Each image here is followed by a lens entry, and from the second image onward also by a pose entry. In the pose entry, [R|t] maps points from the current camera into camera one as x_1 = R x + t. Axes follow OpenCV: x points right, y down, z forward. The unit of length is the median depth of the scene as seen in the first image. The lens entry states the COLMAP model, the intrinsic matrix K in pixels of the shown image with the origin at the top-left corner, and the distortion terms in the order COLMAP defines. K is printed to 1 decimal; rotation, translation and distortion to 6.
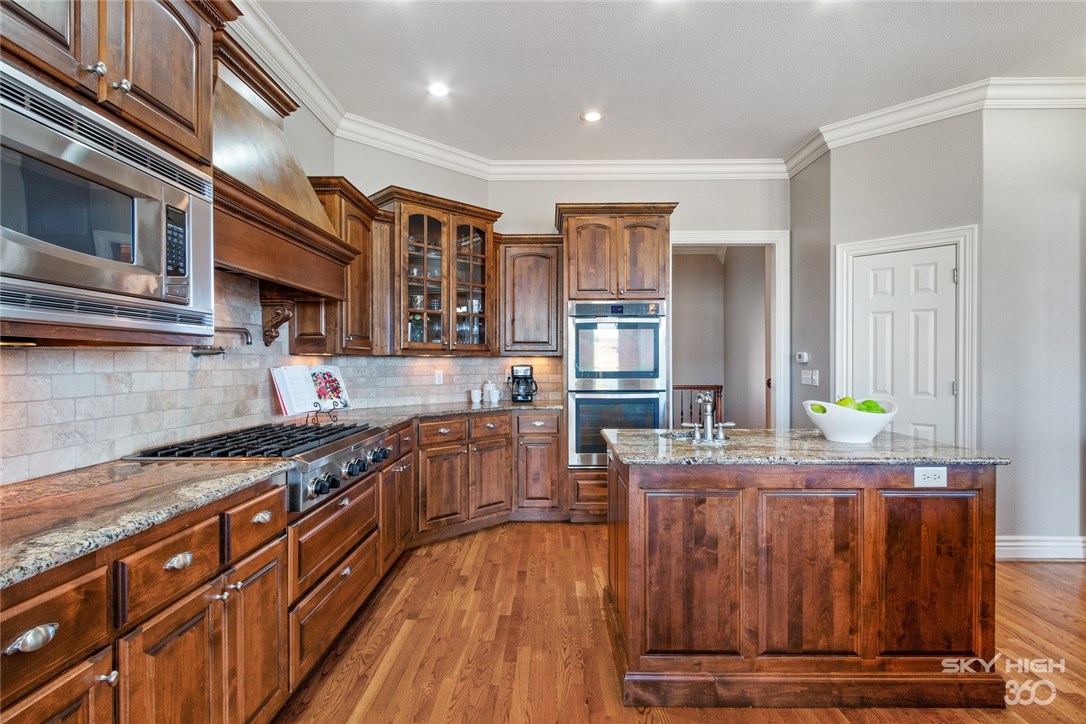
lens RADIAL K [[535.5, 0, 542.2], [0, 535.5, 364.8], [0, 0, 1]] dist [-0.000435, -0.001068]
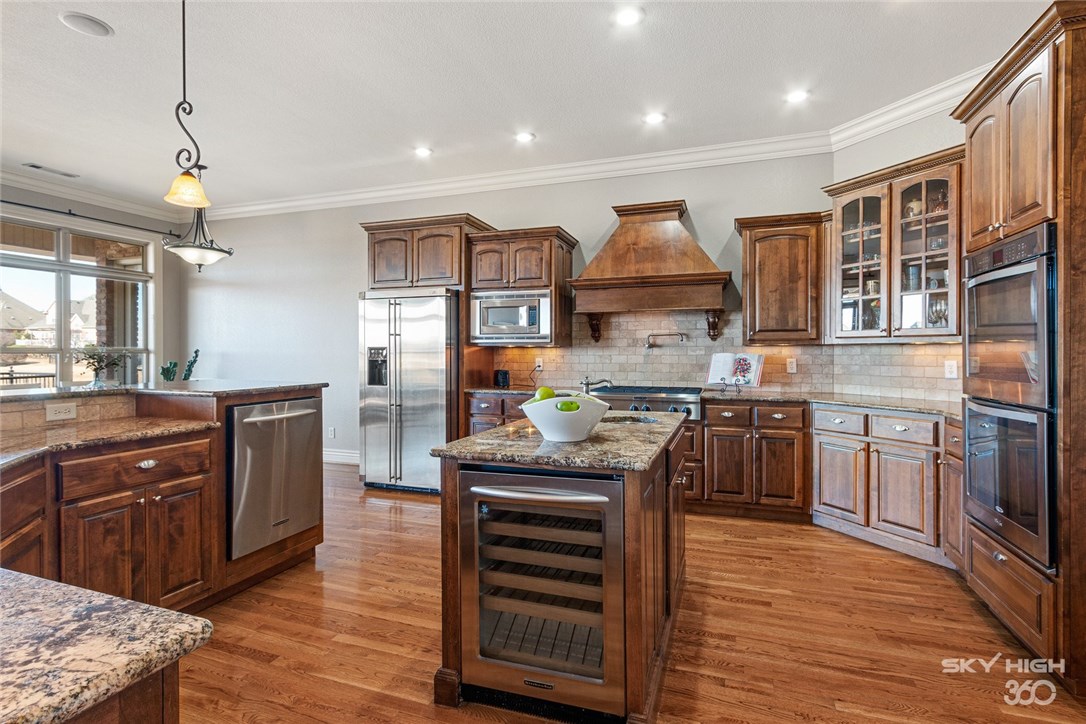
lens RADIAL K [[527.5, 0, 545.9], [0, 527.5, 354.1], [0, 0, 1]] dist [-0.004344, -0.001254]
pose [[-0.320481, 0.002613, -0.947251, 1.040846], [-0.005483, 0.999974, 0.004614, 0.000342], [0.947239, 0.006673, -0.320458, 0.925704]]
